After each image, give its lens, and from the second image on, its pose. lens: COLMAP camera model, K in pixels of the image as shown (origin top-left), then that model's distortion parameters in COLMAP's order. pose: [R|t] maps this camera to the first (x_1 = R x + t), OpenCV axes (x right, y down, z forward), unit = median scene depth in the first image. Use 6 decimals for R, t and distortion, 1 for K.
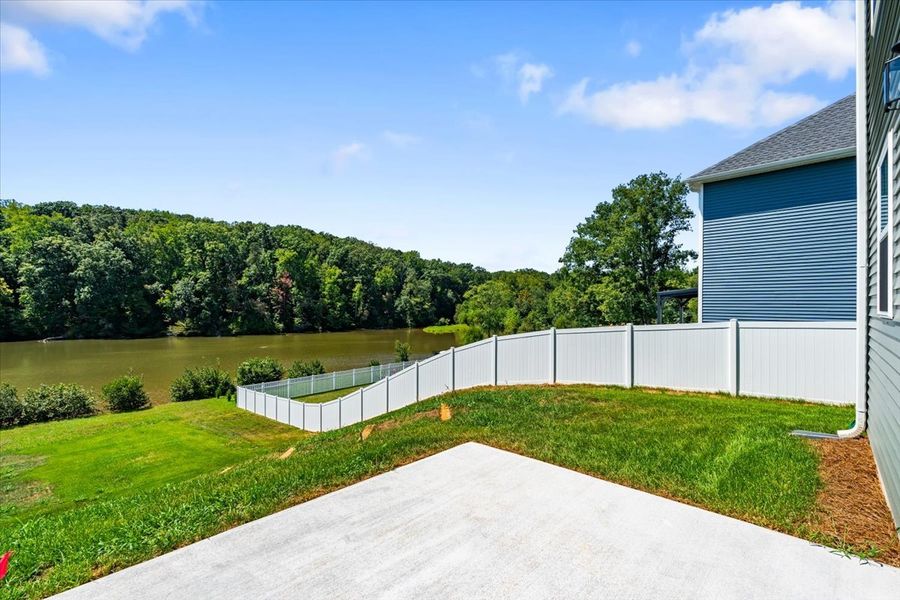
lens RADIAL K [[406.7, 0, 448.2], [0, 406.7, 300.3], [0, 0, 1]] dist [-0.003798, -0.000578]
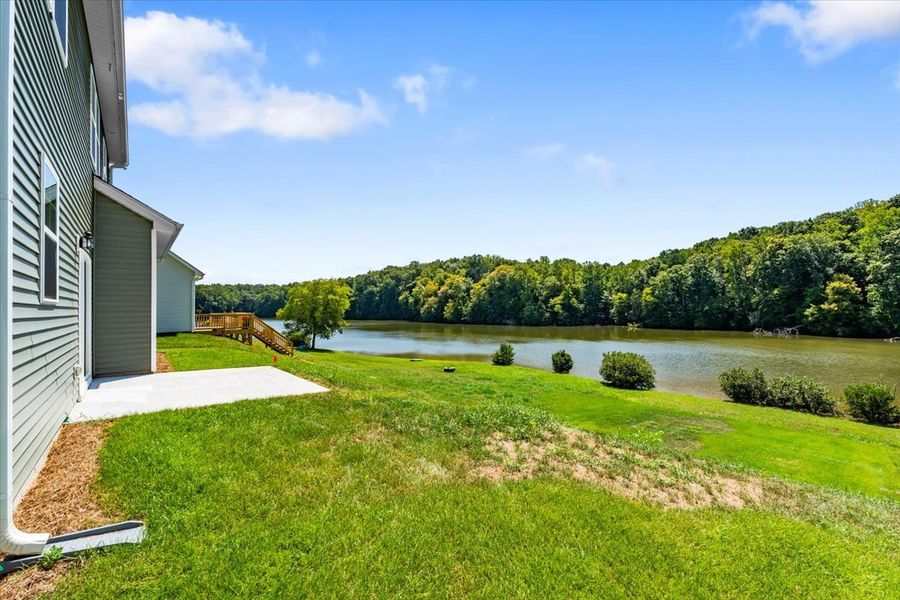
lens RADIAL K [[404.5, 0, 446.7], [0, 404.5, 293.8], [0, 0, 1]] dist [-0.001110, 0.000542]
pose [[-0.151535, -0.030554, -0.987980, 0.326432], [0.019218, 0.999242, -0.033850, 0.011420], [0.988265, -0.024116, -0.150833, 0.366175]]
